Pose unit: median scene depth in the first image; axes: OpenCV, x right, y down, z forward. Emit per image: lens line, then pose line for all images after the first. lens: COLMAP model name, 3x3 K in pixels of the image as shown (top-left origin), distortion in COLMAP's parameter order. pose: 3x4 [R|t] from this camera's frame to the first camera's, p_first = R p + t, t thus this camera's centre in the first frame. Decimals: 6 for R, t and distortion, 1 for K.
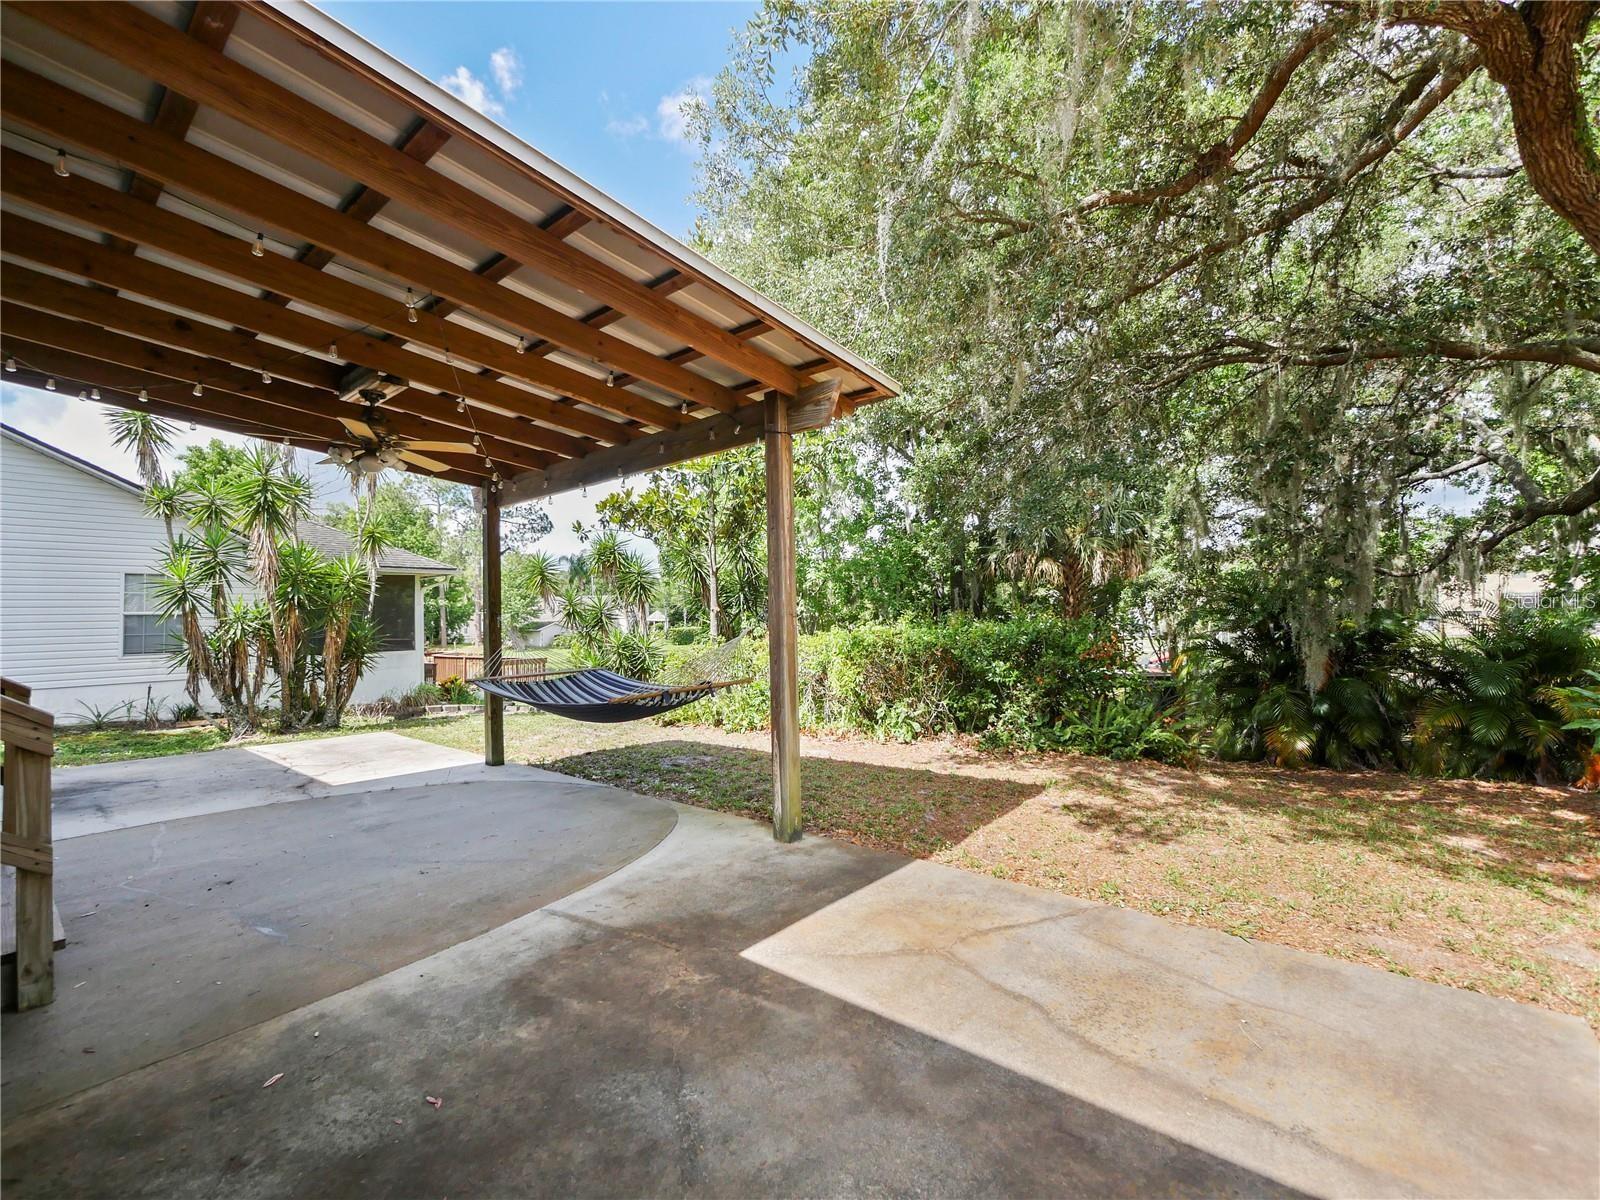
lens RADIAL K [[679.3, 0, 795.9], [0, 679.3, 579.7], [0, 0, 1]] dist [-0.003400, -0.000383]
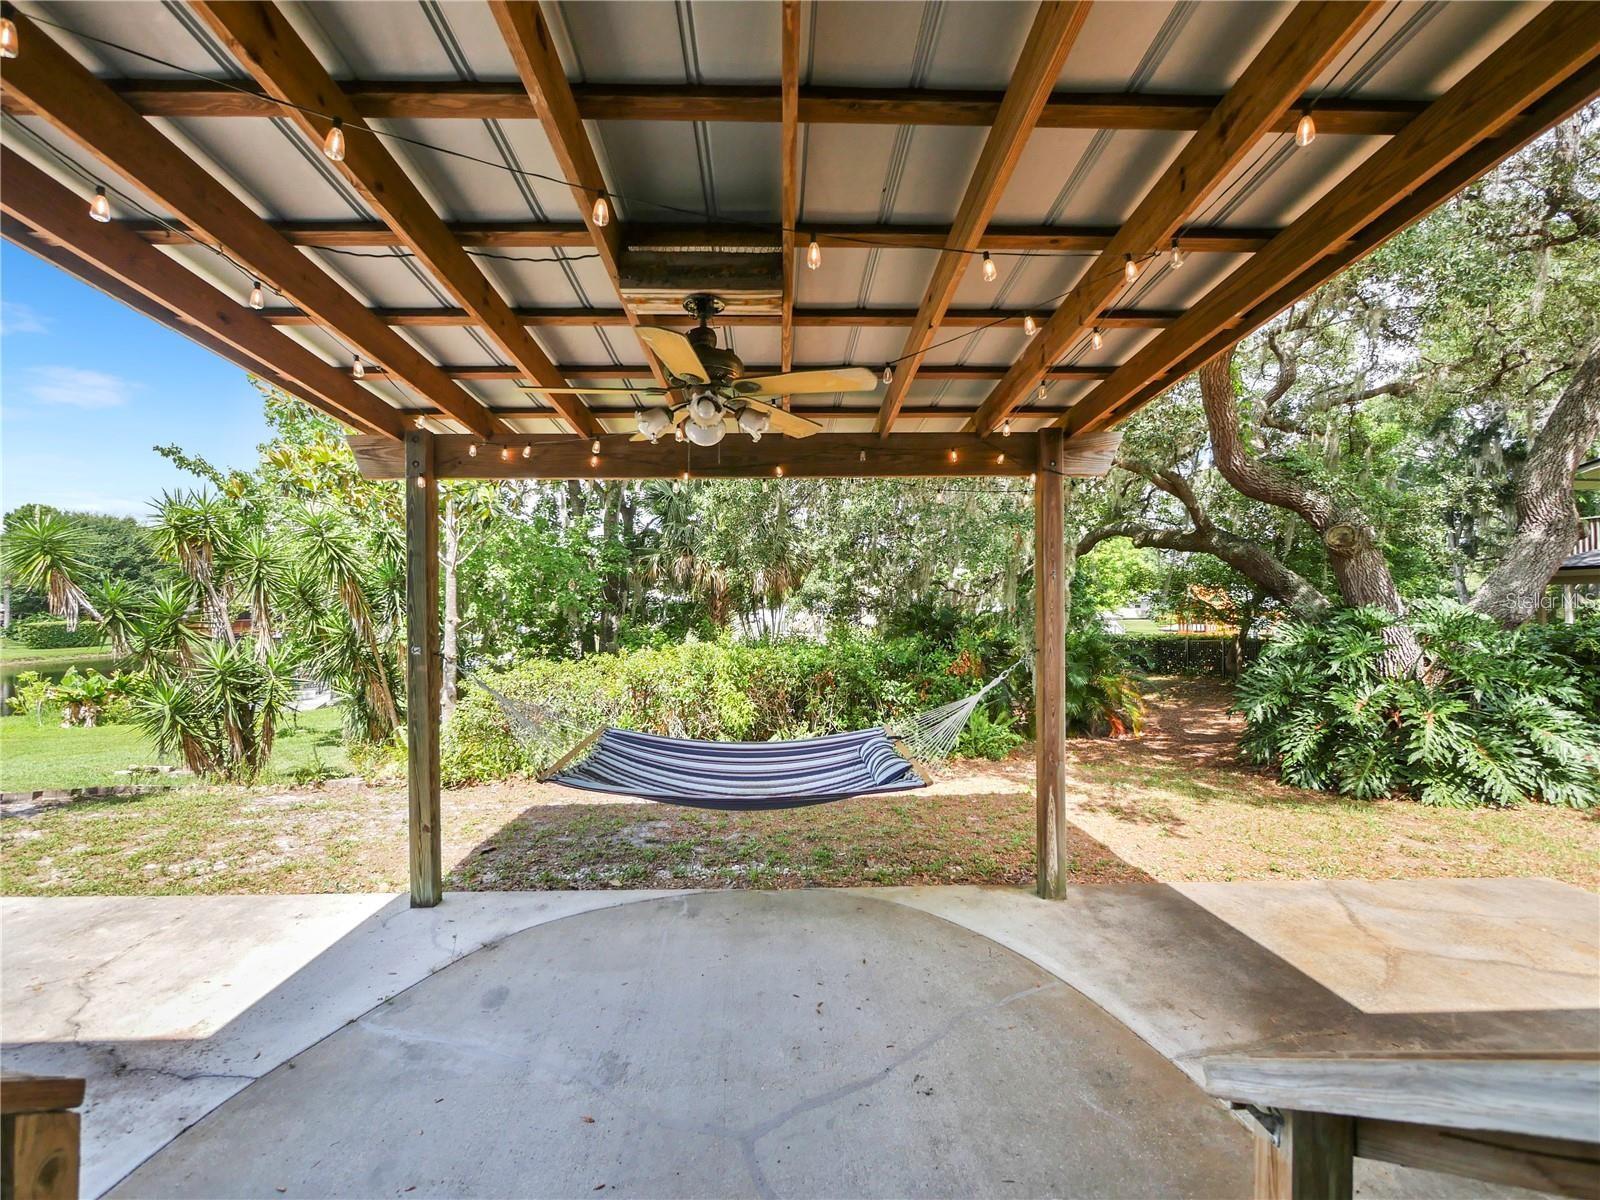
lens RADIAL K [[681.0, 0, 794.2], [0, 681.0, 591.9], [0, 0, 1]] dist [-0.001071, -0.000309]
pose [[0.744726, 0.031635, 0.666620, -0.962873], [-0.053833, 0.998468, 0.012756, -0.044846], [-0.665196, -0.045386, 0.745288, 0.545551]]
